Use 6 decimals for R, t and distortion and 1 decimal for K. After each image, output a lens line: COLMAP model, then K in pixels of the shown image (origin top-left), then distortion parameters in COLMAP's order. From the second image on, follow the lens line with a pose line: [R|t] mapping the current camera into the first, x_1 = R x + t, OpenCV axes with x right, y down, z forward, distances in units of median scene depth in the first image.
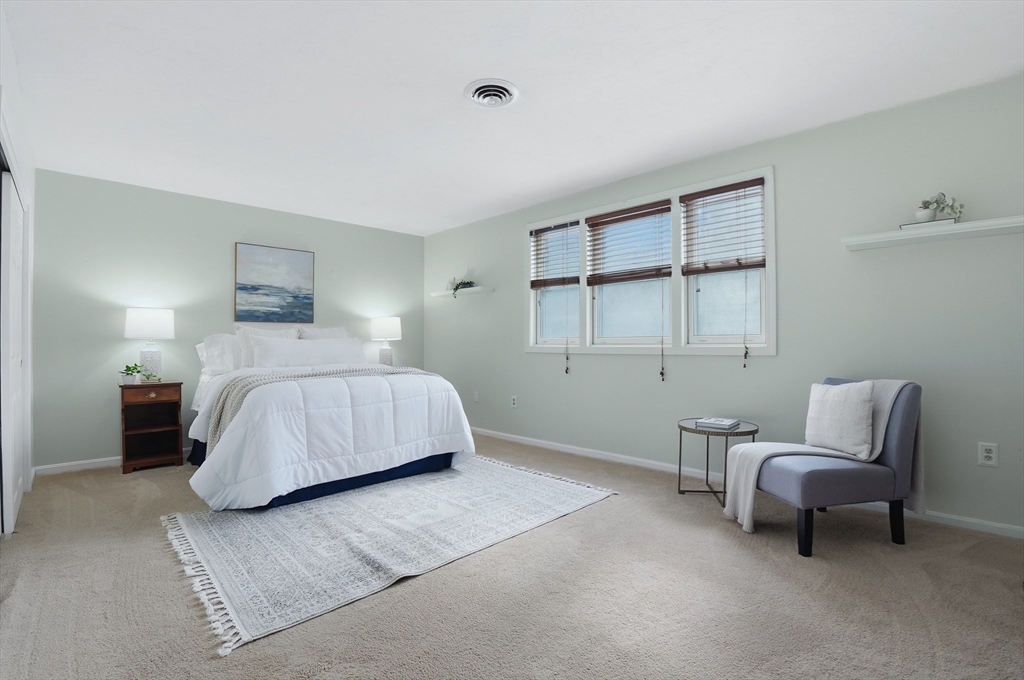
lens RADIAL K [[463.1, 0, 512.0], [0, 463.1, 340.0], [0, 0, 1]] dist [-0.066121, 0.000370]
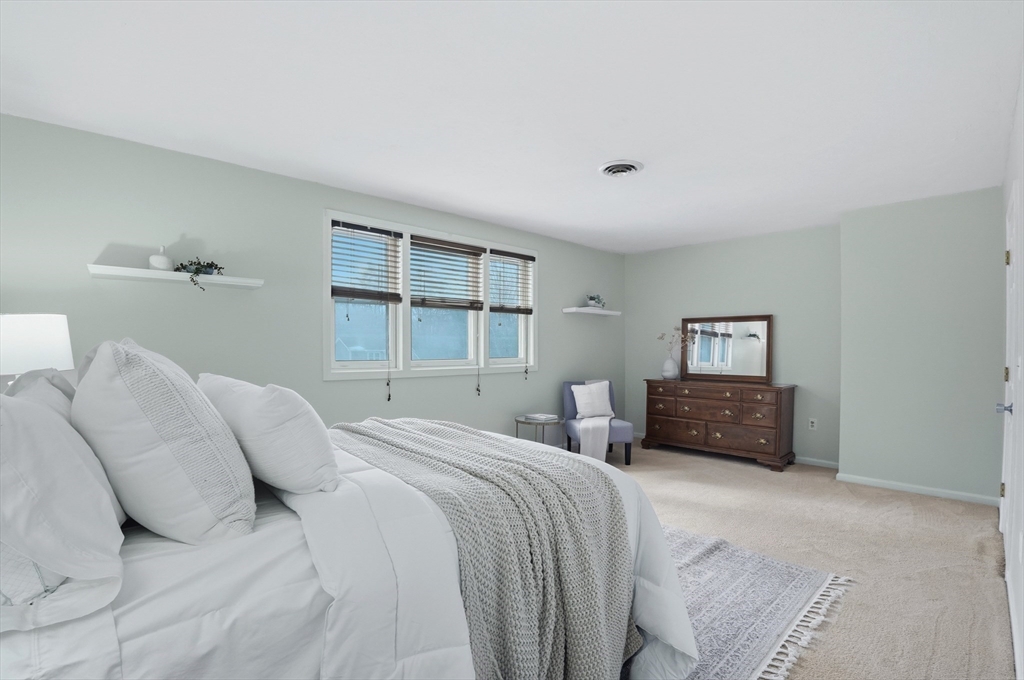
lens RADIAL K [[460.4, 0, 512.5], [0, 460.4, 371.0], [0, 0, 1]] dist [-0.000920, -0.000019]
pose [[0.047668, -0.024552, 0.998561, -0.753599], [0.010668, 0.999653, 0.024070, -0.004372], [-0.998806, 0.009505, 0.047913, 0.722139]]
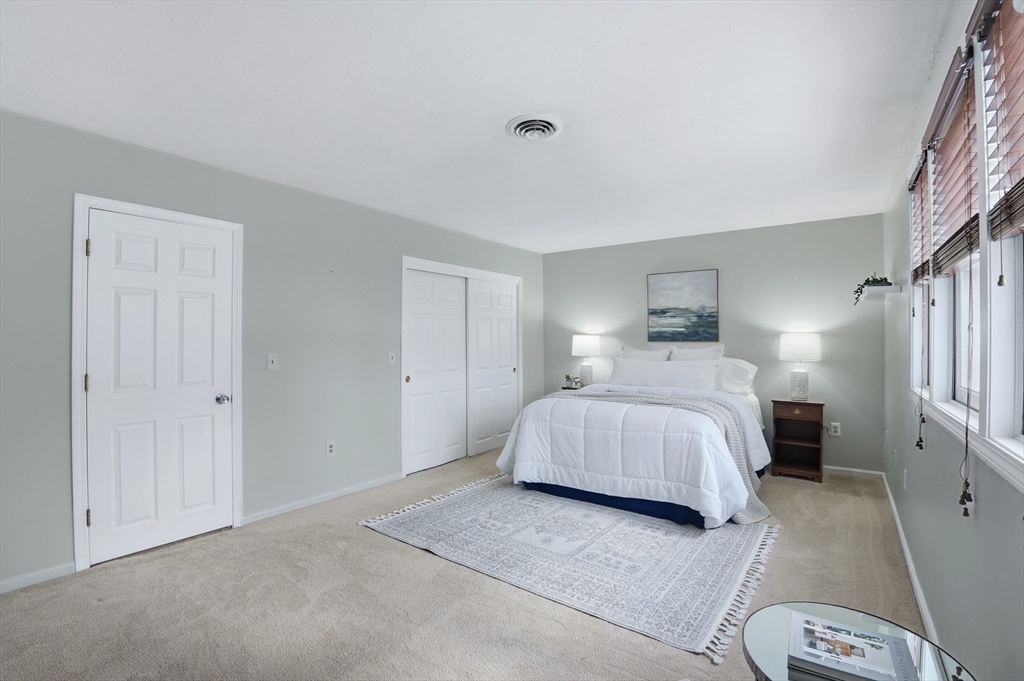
lens RADIAL K [[463.1, 0, 512.0], [0, 463.1, 340.5], [0, 0, 1]] dist [-0.066121, 0.000370]
pose [[0.149769, 0.005284, -0.988707, 0.547275], [0.008231, 0.999944, 0.006590, -0.057349], [0.988687, -0.009125, 0.149718, 0.489031]]
